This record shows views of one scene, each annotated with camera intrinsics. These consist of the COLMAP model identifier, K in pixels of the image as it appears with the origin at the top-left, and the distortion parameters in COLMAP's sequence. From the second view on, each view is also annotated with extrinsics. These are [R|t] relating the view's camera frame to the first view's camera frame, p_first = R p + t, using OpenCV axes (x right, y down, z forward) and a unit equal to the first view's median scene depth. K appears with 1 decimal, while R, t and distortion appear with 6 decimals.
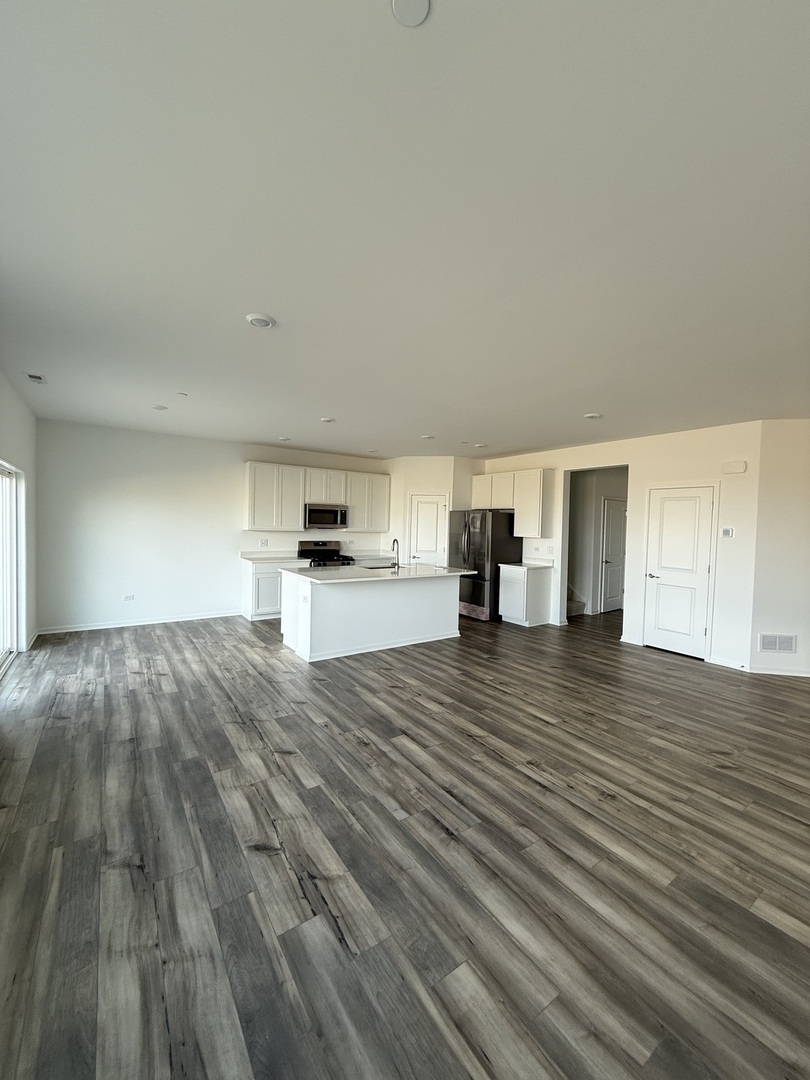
lens RADIAL K [[433.1, 0, 403.7], [0, 433.1, 538.2], [0, 0, 1]] dist [0.007464, 0.000052]
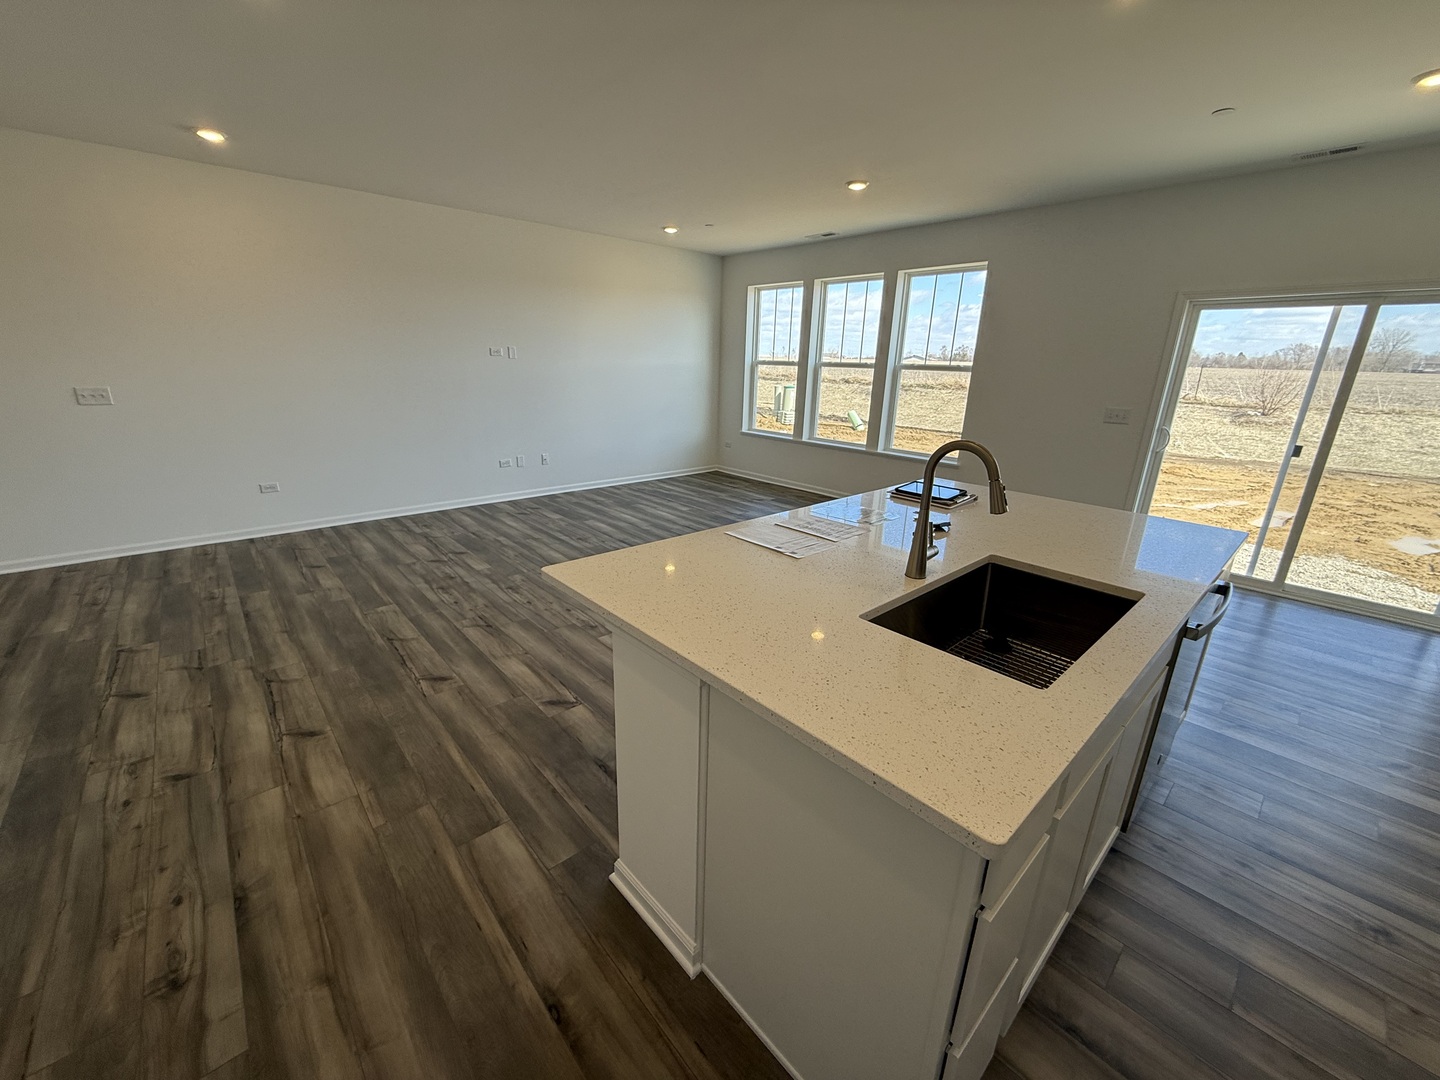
lens RADIAL K [[577.4, 0, 721.1], [0, 577.4, 542.6], [0, 0, 1]] dist [0.007464, 0.000052]
pose [[-0.989456, -0.003067, -0.144801, 0.103607], [-0.051553, 0.941753, 0.332331, -0.030694], [0.135348, 0.336292, -0.931981, 1.074095]]
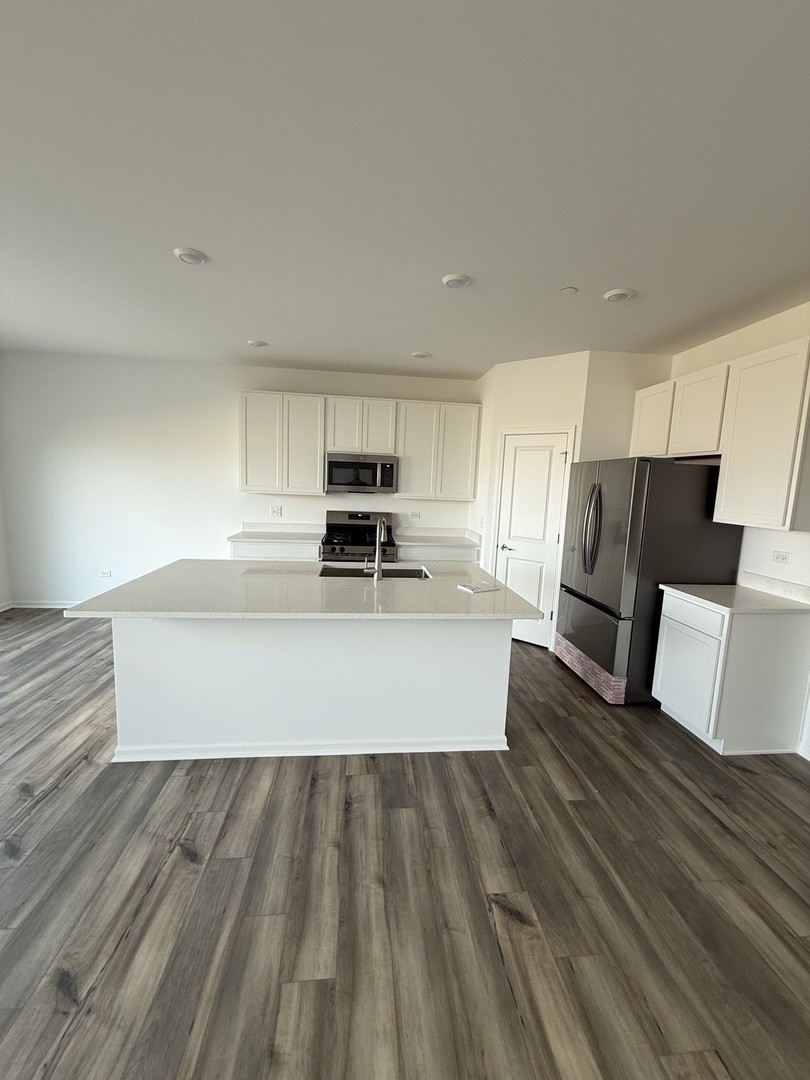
lens RADIAL K [[433.1, 0, 401.6], [0, 433.1, 537.3], [0, 0, 1]] dist [0.007464, 0.000052]
pose [[0.876476, 0.072025, -0.476028, 0.199903], [-0.033318, 0.995450, 0.089270, -0.017603], [0.480291, -0.062383, 0.874888, 0.512494]]
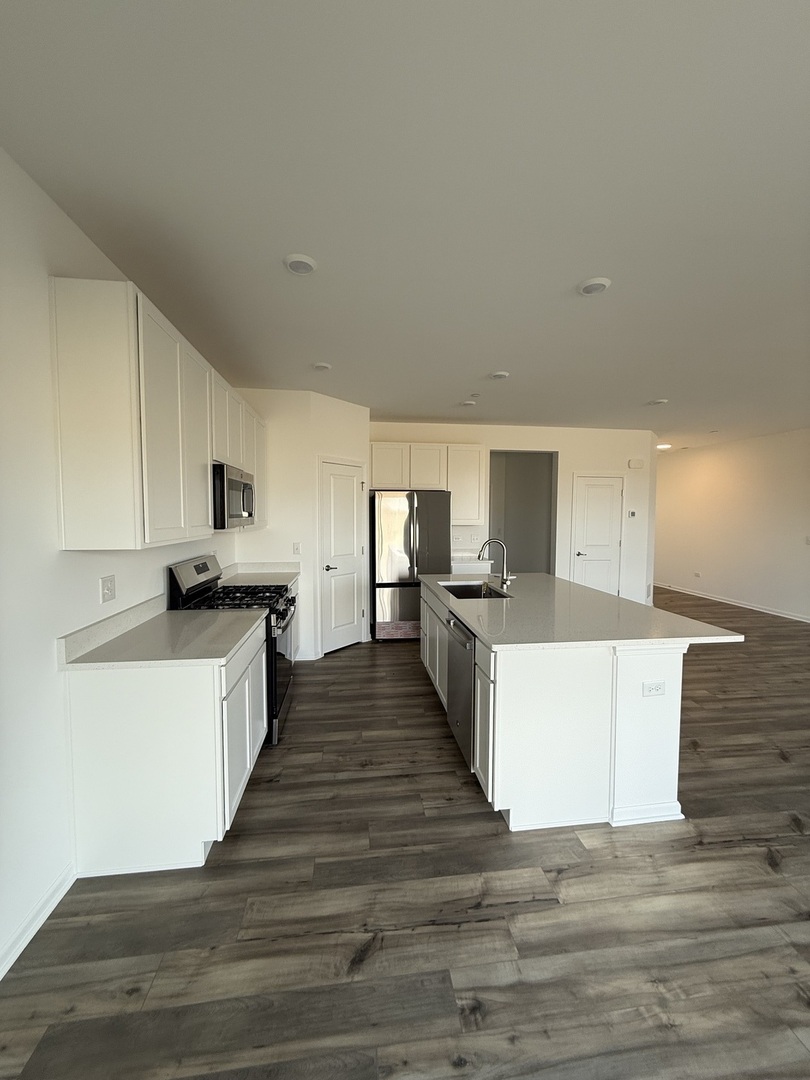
lens RADIAL K [[433.1, 0, 408.8], [0, 433.1, 539.9], [0, 0, 1]] dist [0.007464, 0.000052]
pose [[0.448596, -0.079971, 0.890150, -0.515239], [0.036725, 0.996797, 0.071044, -0.037969], [-0.892980, 0.000821, 0.450096, 0.729401]]
